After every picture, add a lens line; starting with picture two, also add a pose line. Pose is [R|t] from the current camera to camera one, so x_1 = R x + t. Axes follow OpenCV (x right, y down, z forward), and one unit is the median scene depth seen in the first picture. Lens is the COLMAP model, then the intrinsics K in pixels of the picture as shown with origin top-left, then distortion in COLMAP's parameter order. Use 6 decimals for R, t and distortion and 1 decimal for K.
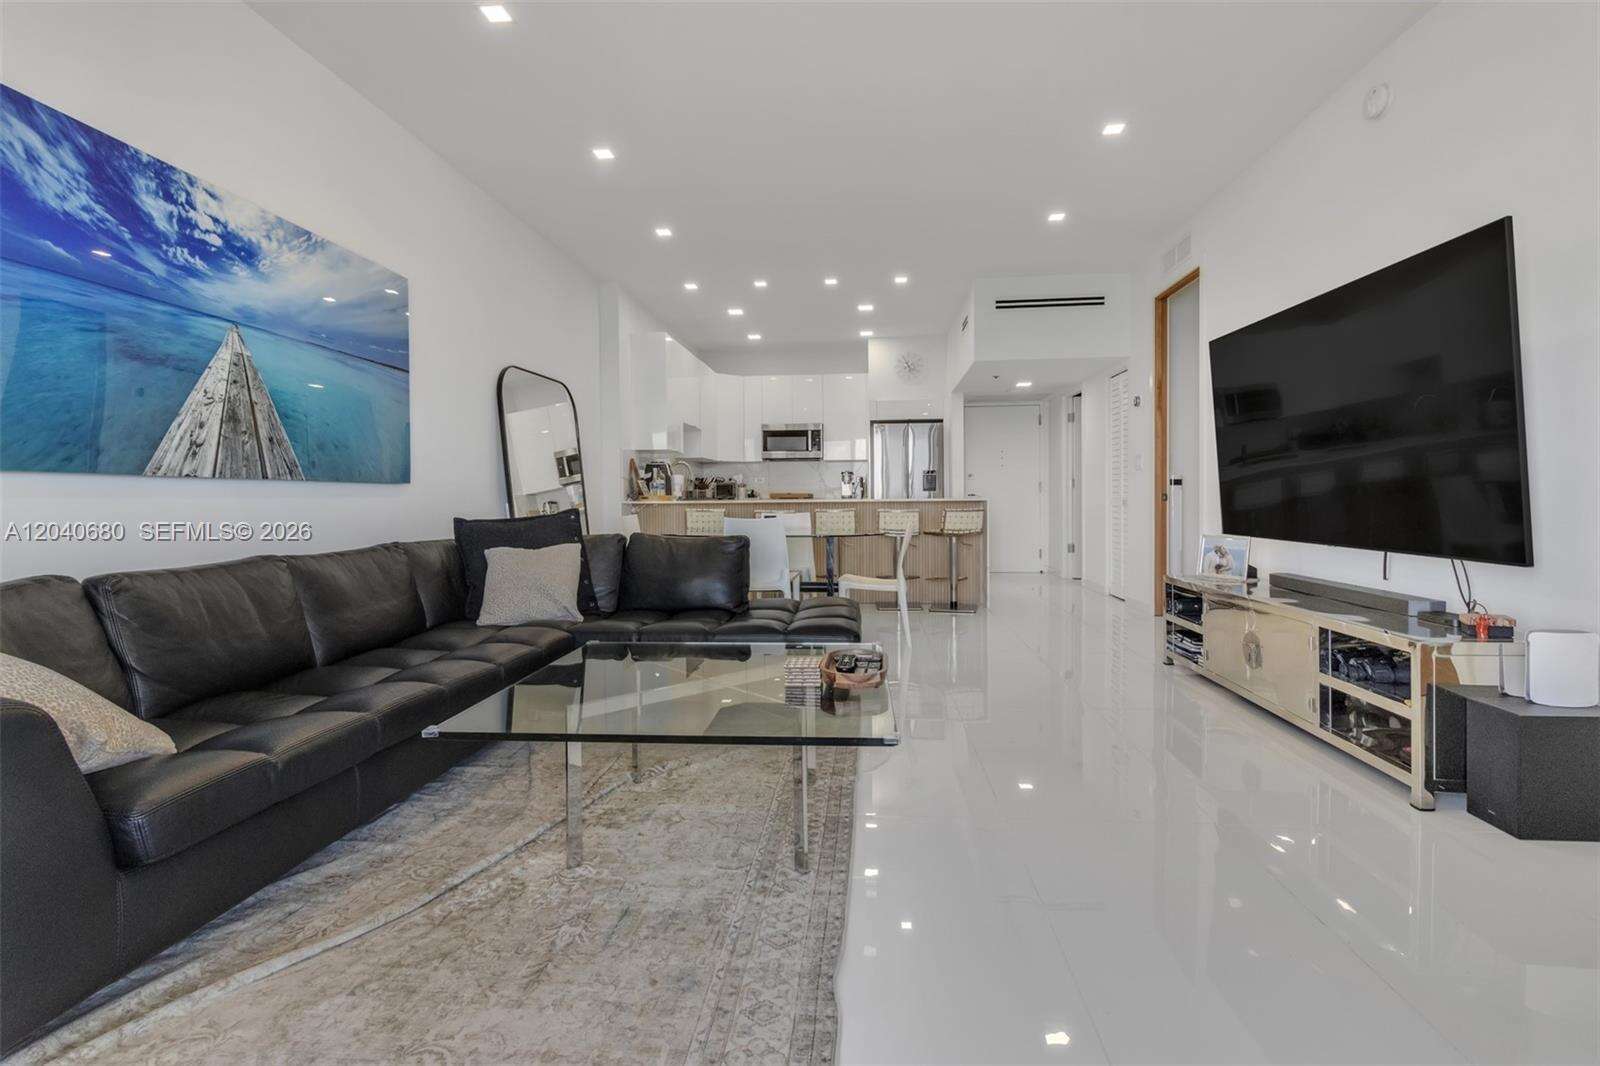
lens RADIAL K [[761.2, 0, 796.6], [0, 761.2, 518.4], [0, 0, 1]] dist [-0.001398, 0.002080]
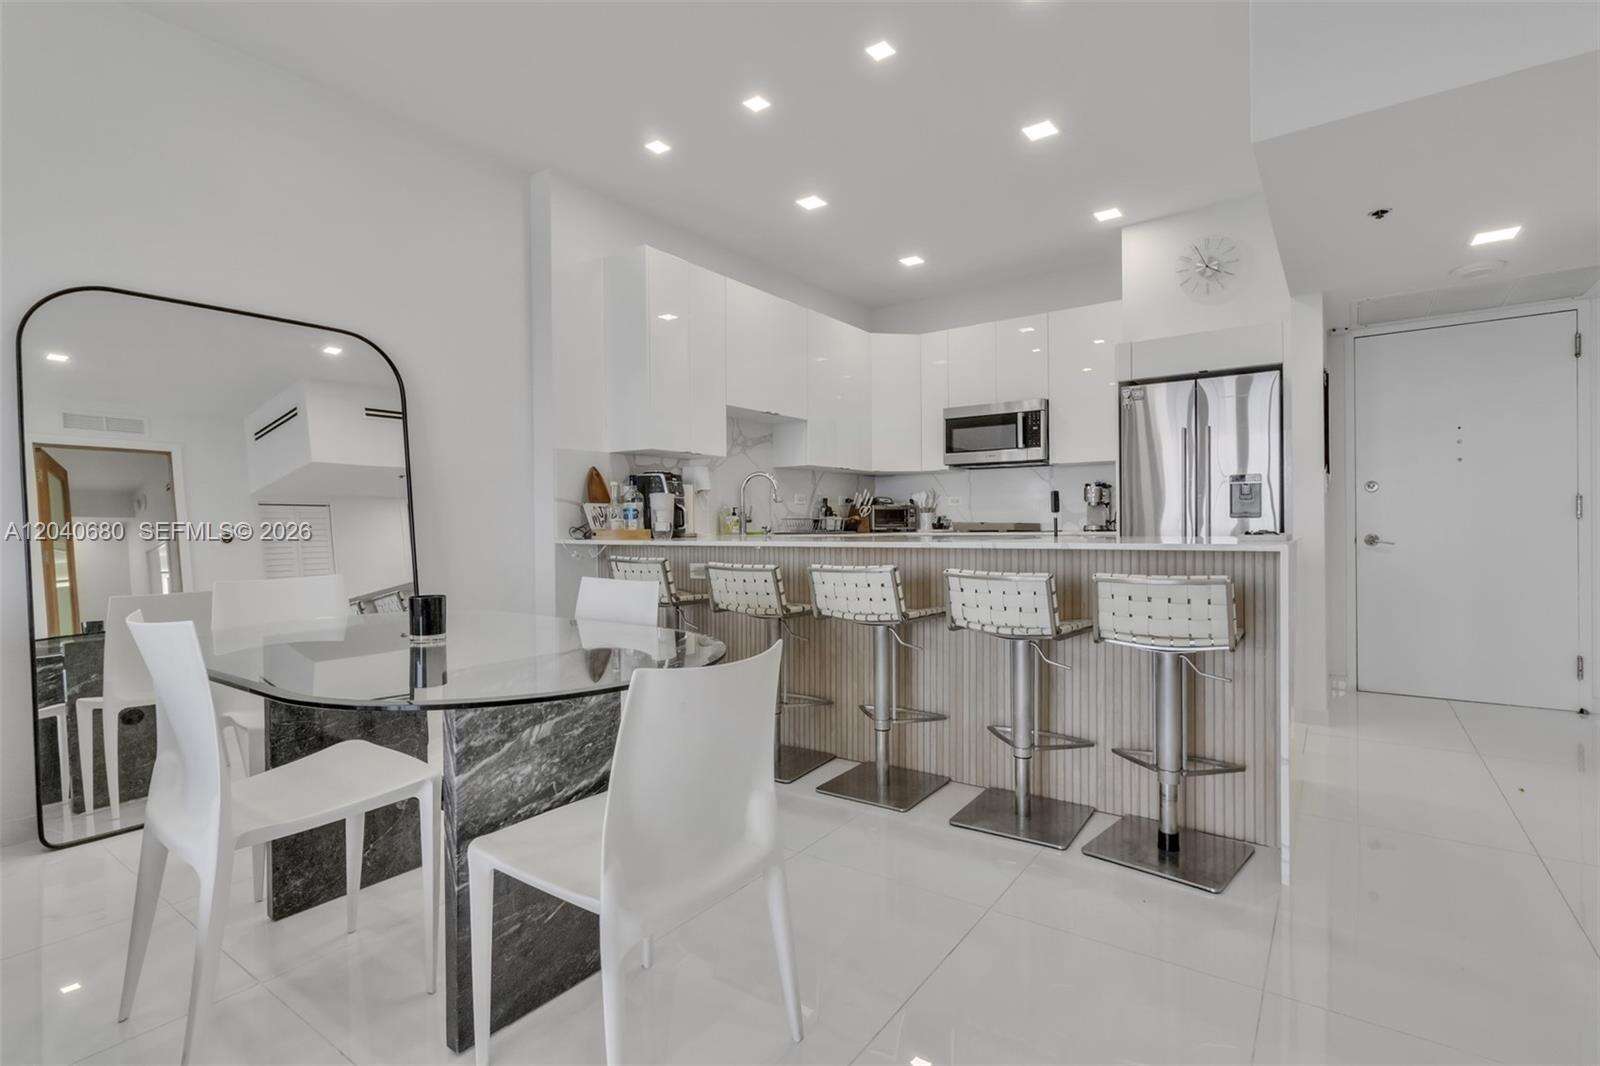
lens RADIAL K [[761.2, 0, 795.9], [0, 761.2, 535.6], [0, 0, 1]] dist [-0.001398, 0.002080]
pose [[0.859825, 0.008742, -0.510514, 0.520549], [-0.012865, 0.999907, -0.004546, -0.057940], [0.510427, 0.010477, 0.859857, 1.339822]]
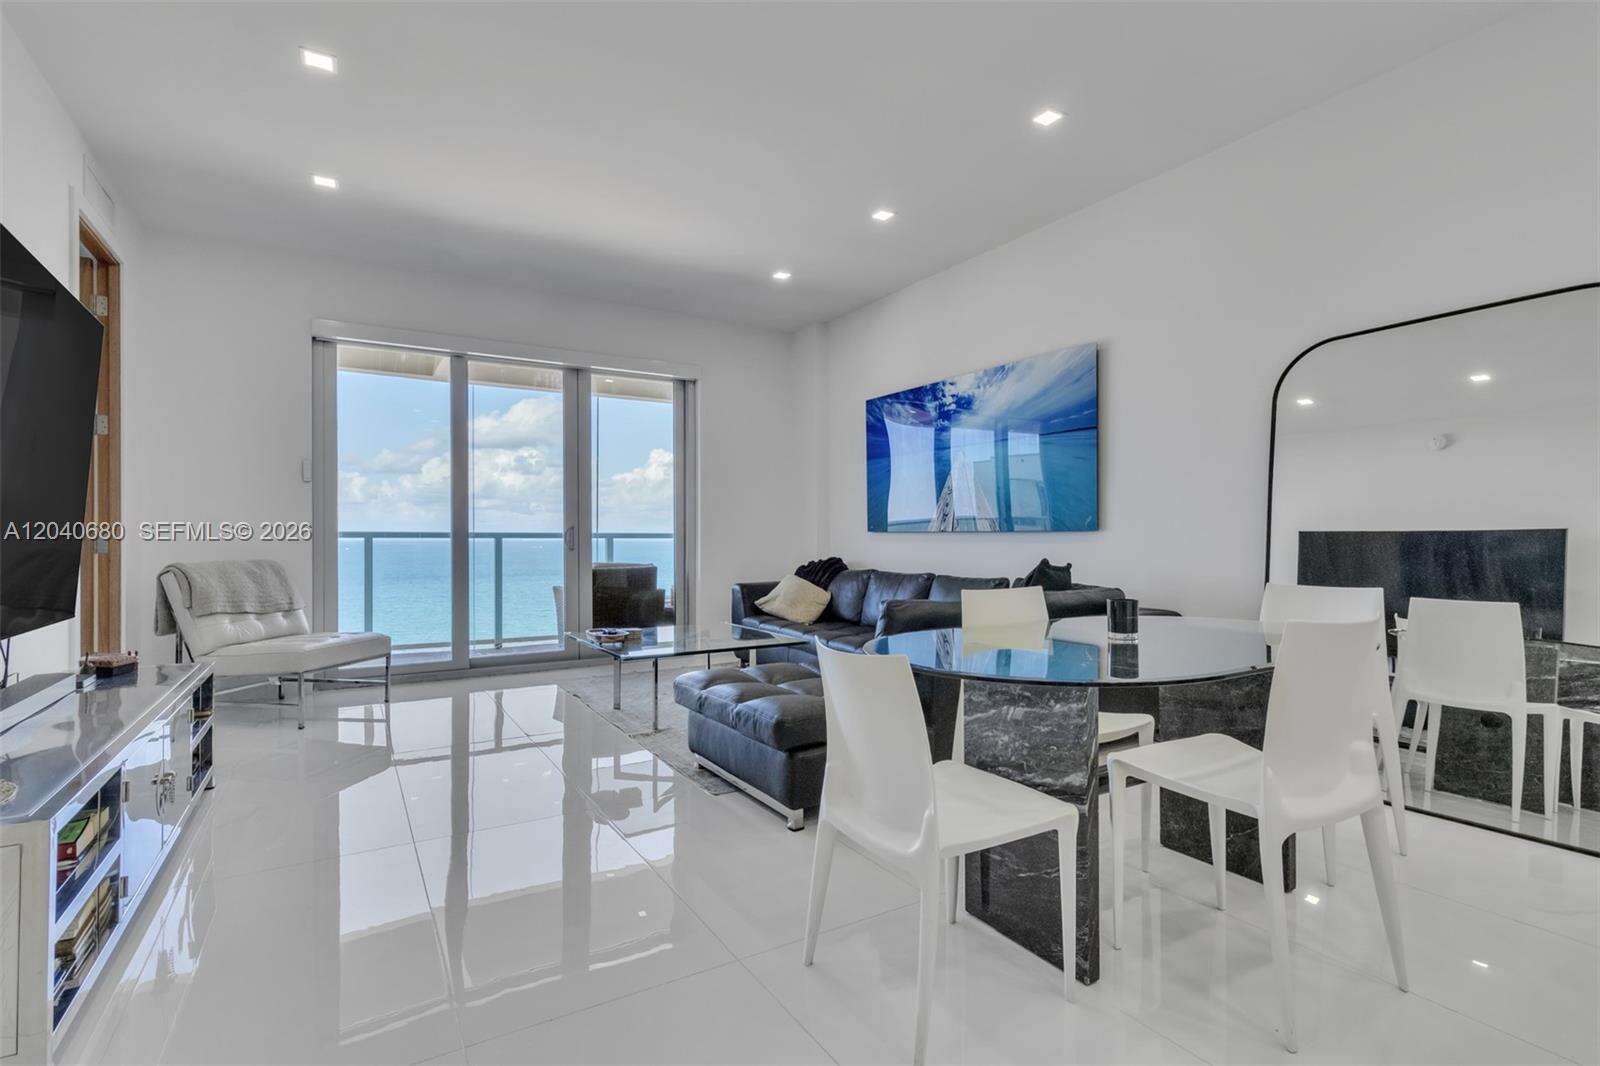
lens RADIAL K [[761.2, 0, 788.9], [0, 761.2, 530.6], [0, 0, 1]] dist [-0.001398, 0.002080]
pose [[-0.814230, 0.009950, -0.580457, 0.620403], [-0.002379, 0.999788, 0.020475, -0.086683], [0.580537, 0.018052, -0.814034, 2.128944]]
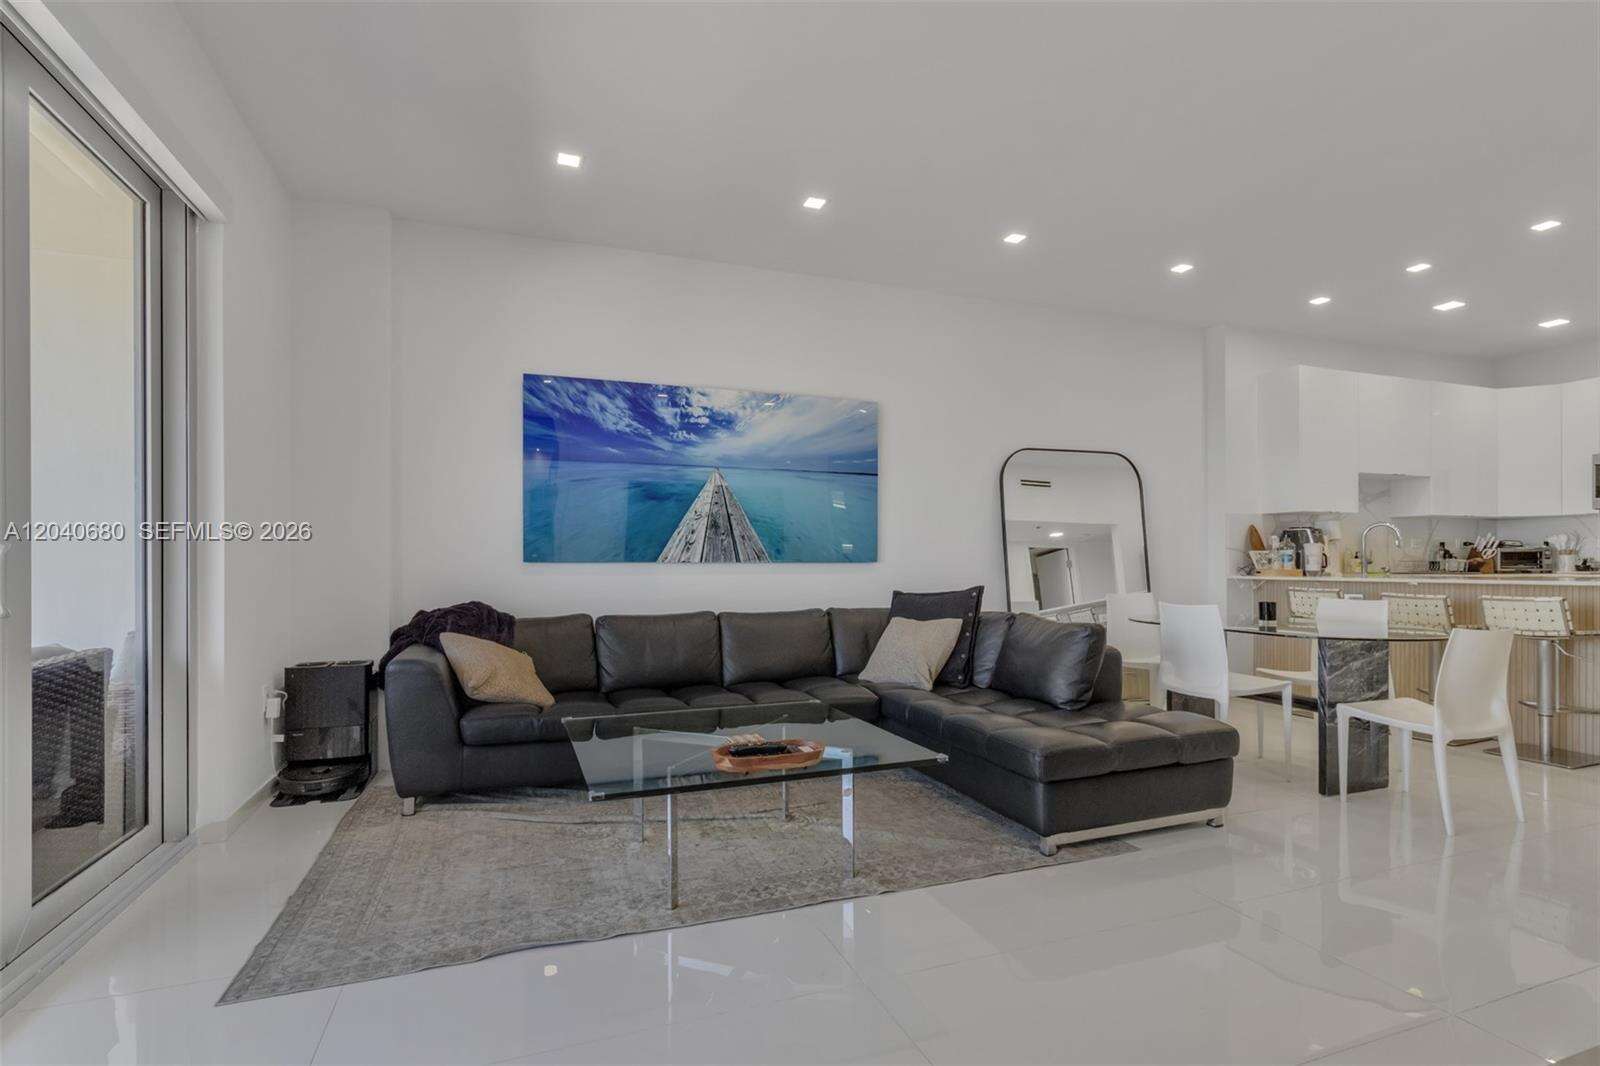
lens RADIAL K [[761.2, 0, 801.4], [0, 761.2, 566.3], [0, 0, 1]] dist [-0.001398, 0.002080]
pose [[0.430671, 0.011676, -0.902434, 0.772926], [-0.025939, 0.999663, 0.000555, -0.047539], [0.902136, 0.023170, 0.430829, 0.441679]]
